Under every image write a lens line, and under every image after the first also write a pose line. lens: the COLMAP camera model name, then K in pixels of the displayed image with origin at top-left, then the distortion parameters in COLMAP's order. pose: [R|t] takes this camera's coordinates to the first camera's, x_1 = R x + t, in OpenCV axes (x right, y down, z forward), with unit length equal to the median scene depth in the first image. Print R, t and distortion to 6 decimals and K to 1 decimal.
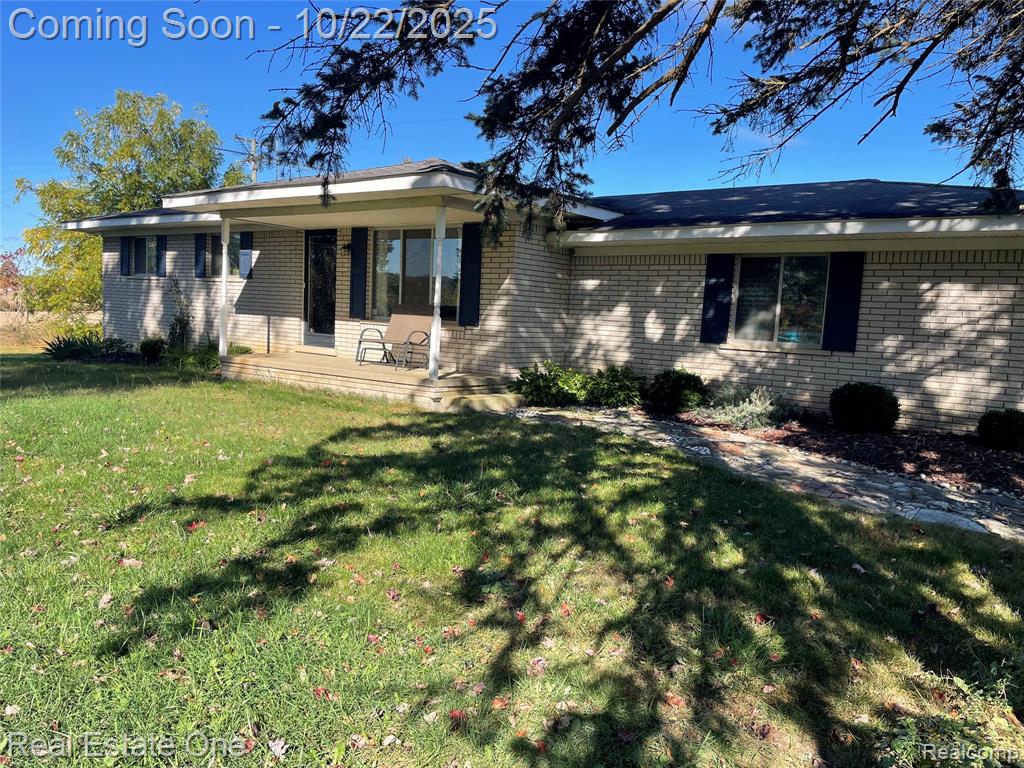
lens RADIAL K [[780.6, 0, 509.6], [0, 780.6, 393.8], [0, 0, 1]] dist [0.079032, -0.084471]
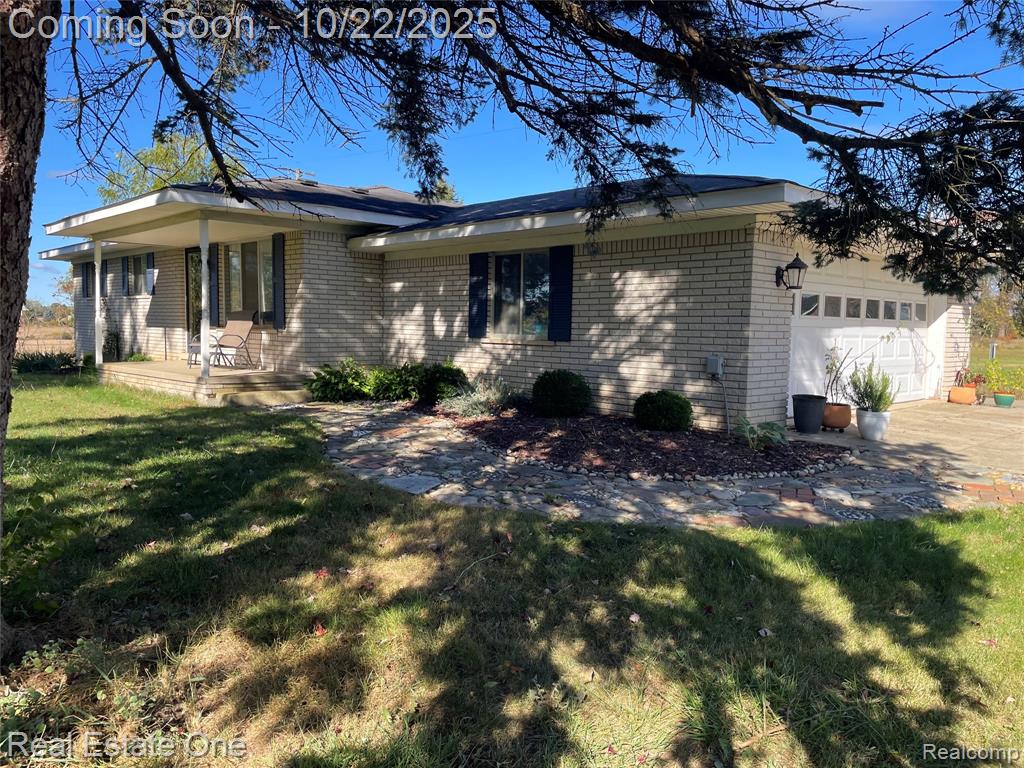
lens RADIAL K [[780.6, 0, 507.3], [0, 780.6, 385.2], [0, 0, 1]] dist [0.079032, -0.084471]
pose [[0.988319, -0.019944, -0.151088, 0.455345], [0.015385, 0.999392, -0.031277, 0.031986], [0.151620, 0.028587, 0.988025, -0.023718]]
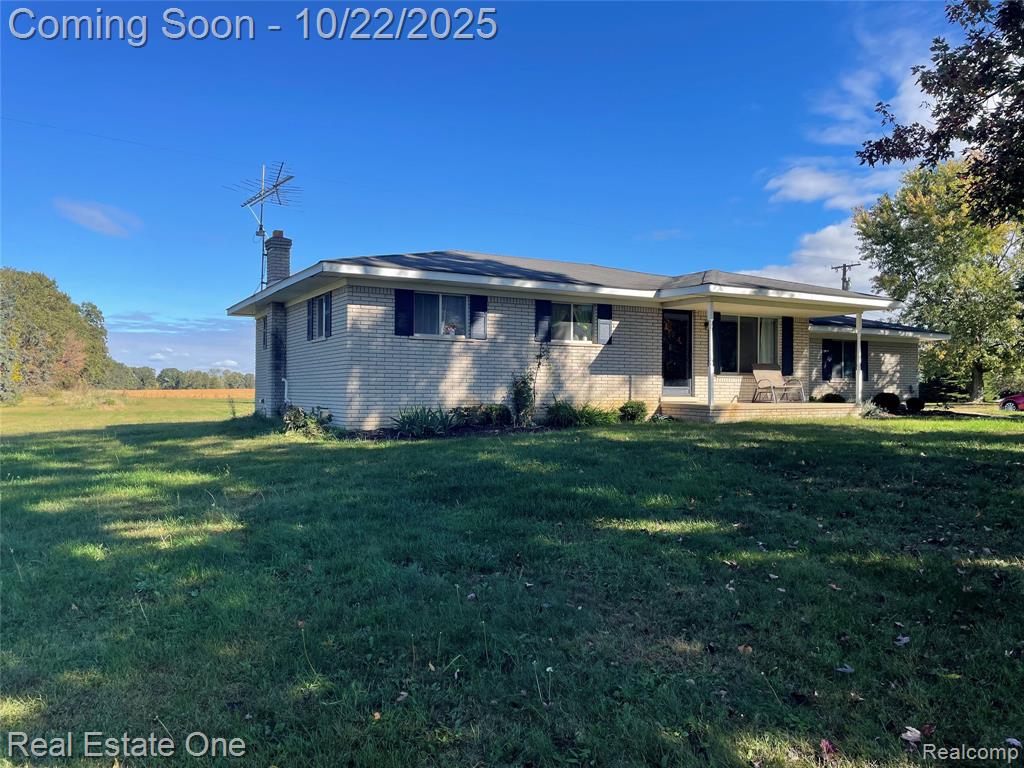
lens RADIAL K [[780.6, 0, 515.1], [0, 780.6, 384.5], [0, 0, 1]] dist [0.079032, -0.084471]
pose [[0.367085, -0.036252, 0.929481, -2.036466], [0.111090, 0.993797, -0.005113, -0.135751], [-0.923530, 0.105133, 0.368835, 0.991951]]
